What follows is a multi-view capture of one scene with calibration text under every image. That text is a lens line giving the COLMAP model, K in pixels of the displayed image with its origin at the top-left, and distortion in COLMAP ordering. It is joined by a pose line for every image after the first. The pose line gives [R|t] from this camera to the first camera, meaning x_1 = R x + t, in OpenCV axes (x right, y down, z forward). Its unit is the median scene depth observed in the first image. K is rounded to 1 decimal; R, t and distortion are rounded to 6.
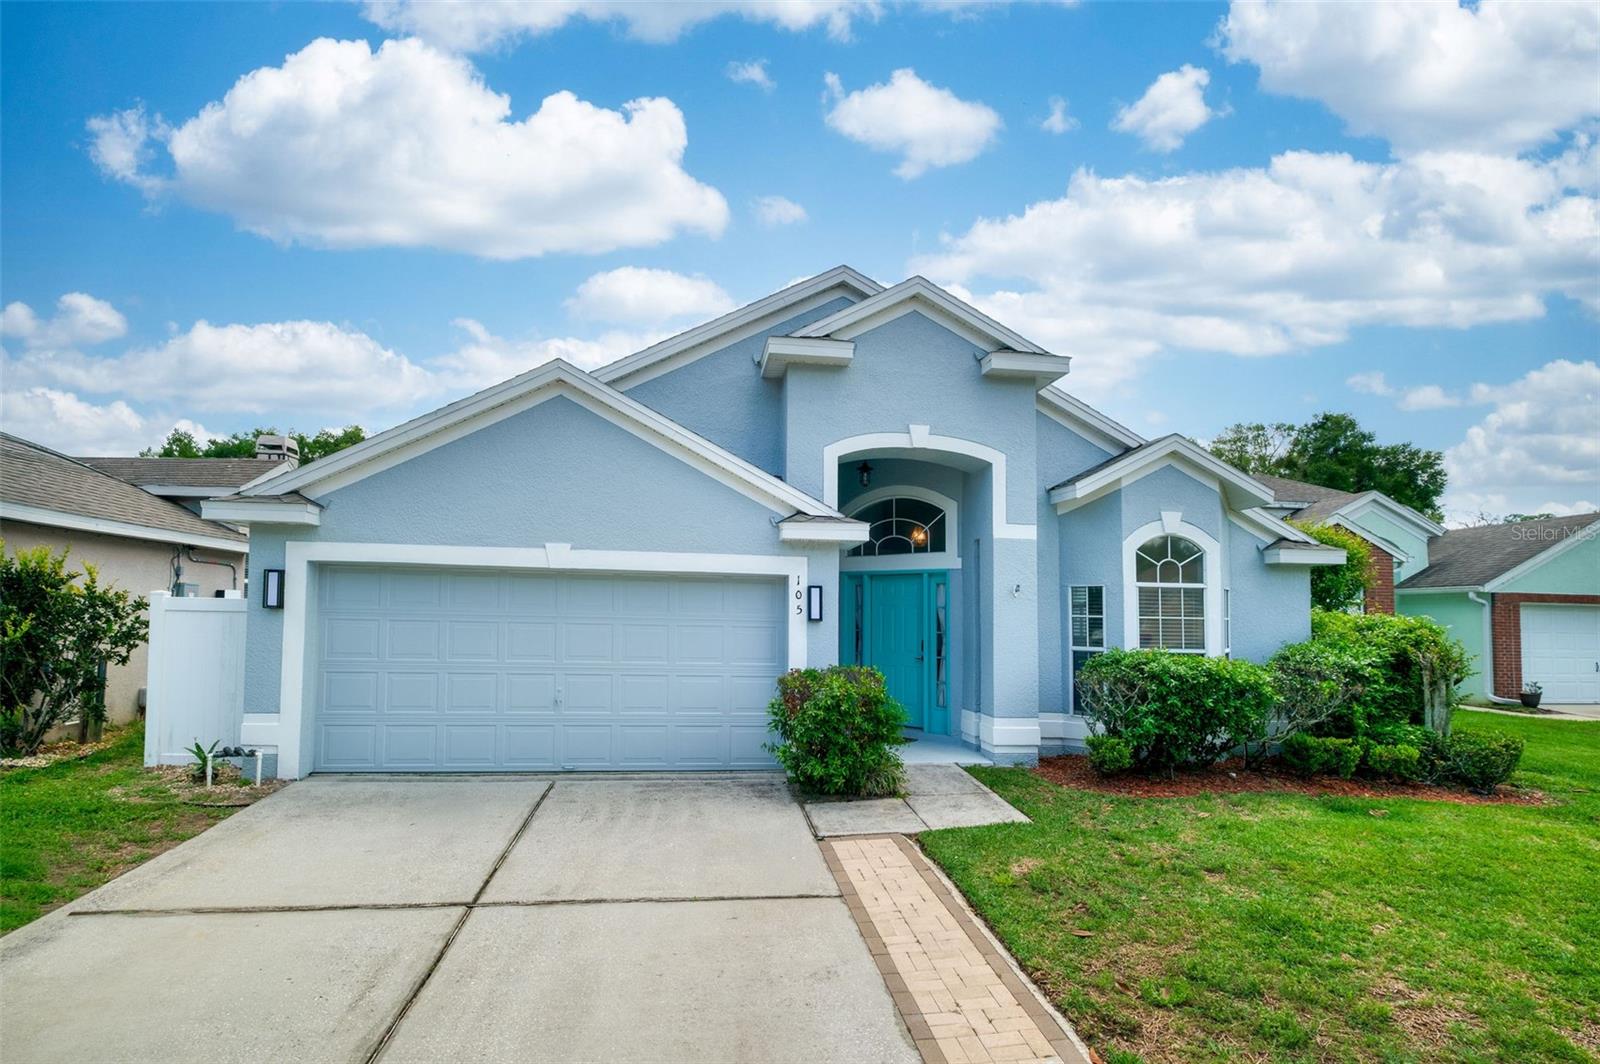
lens RADIAL K [[674.8, 0, 800.0], [0, 674.8, 532.0], [0, 0, 1]] dist [0.001352, -0.000022]
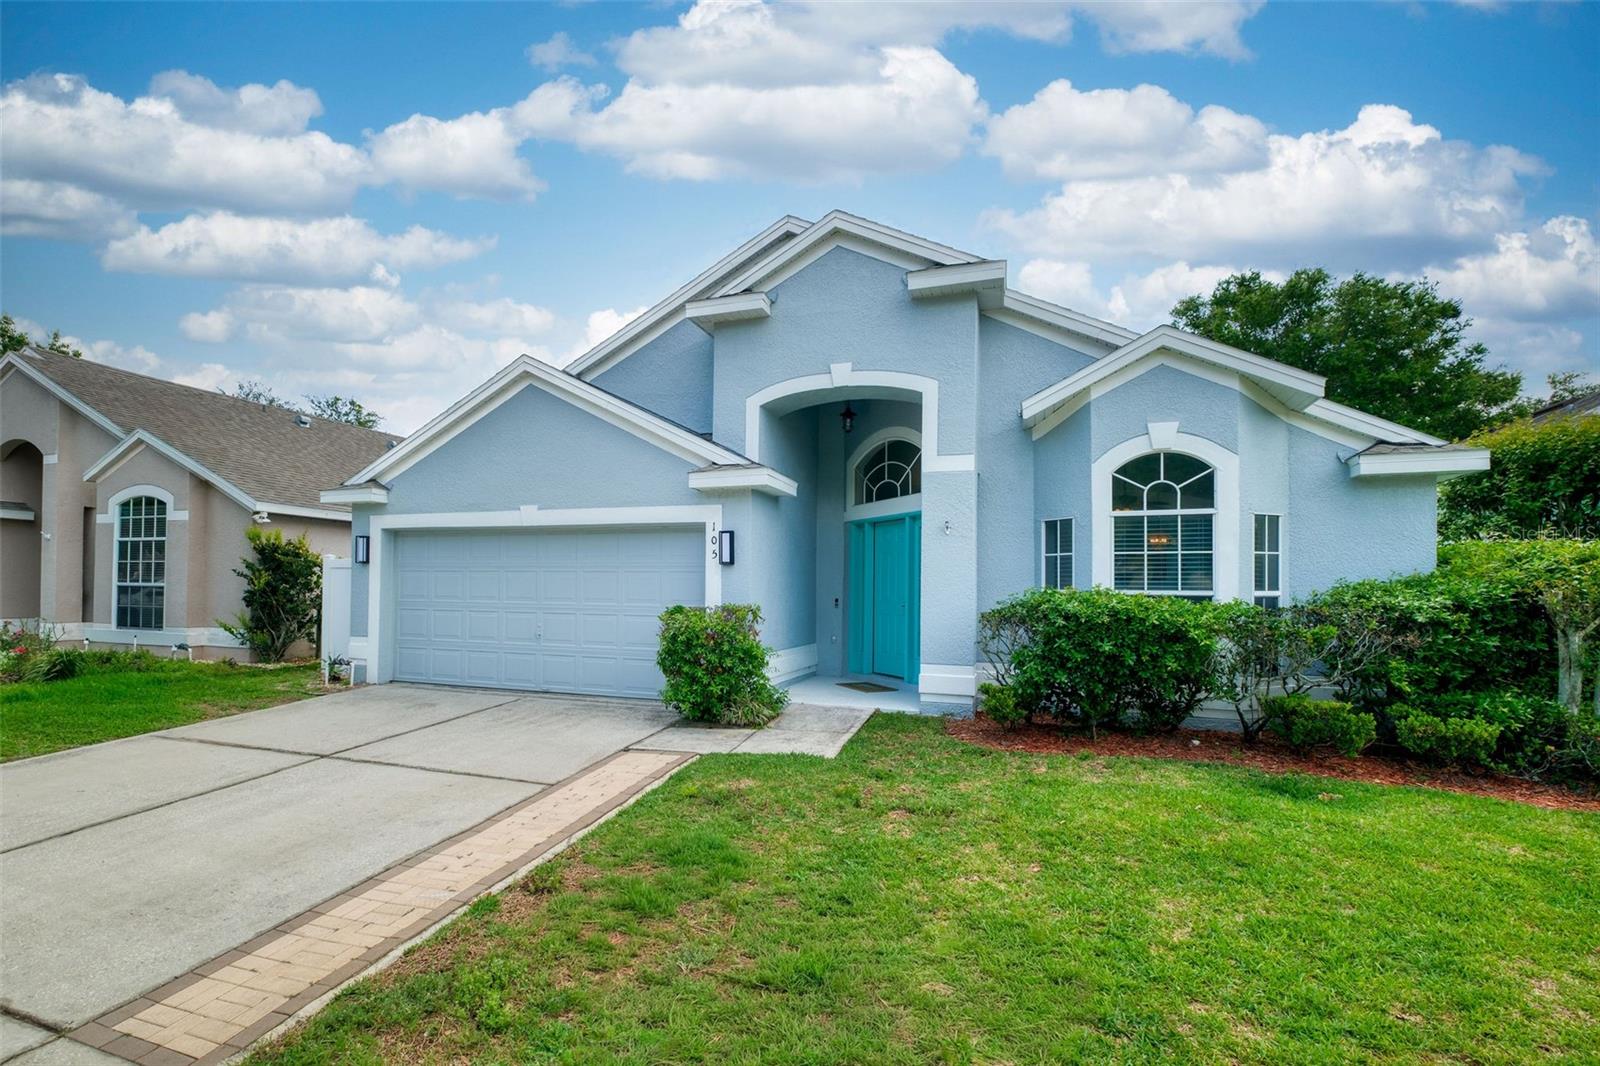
lens RADIAL K [[692.2, 0, 800.1], [0, 692.2, 516.1], [0, 0, 1]] dist [-0.000174, -0.000236]
pose [[0.903254, -0.056857, -0.425323, 0.590709], [0.063499, 0.997981, 0.001443, 0.062744], [0.424382, -0.028311, 0.905041, 0.071278]]
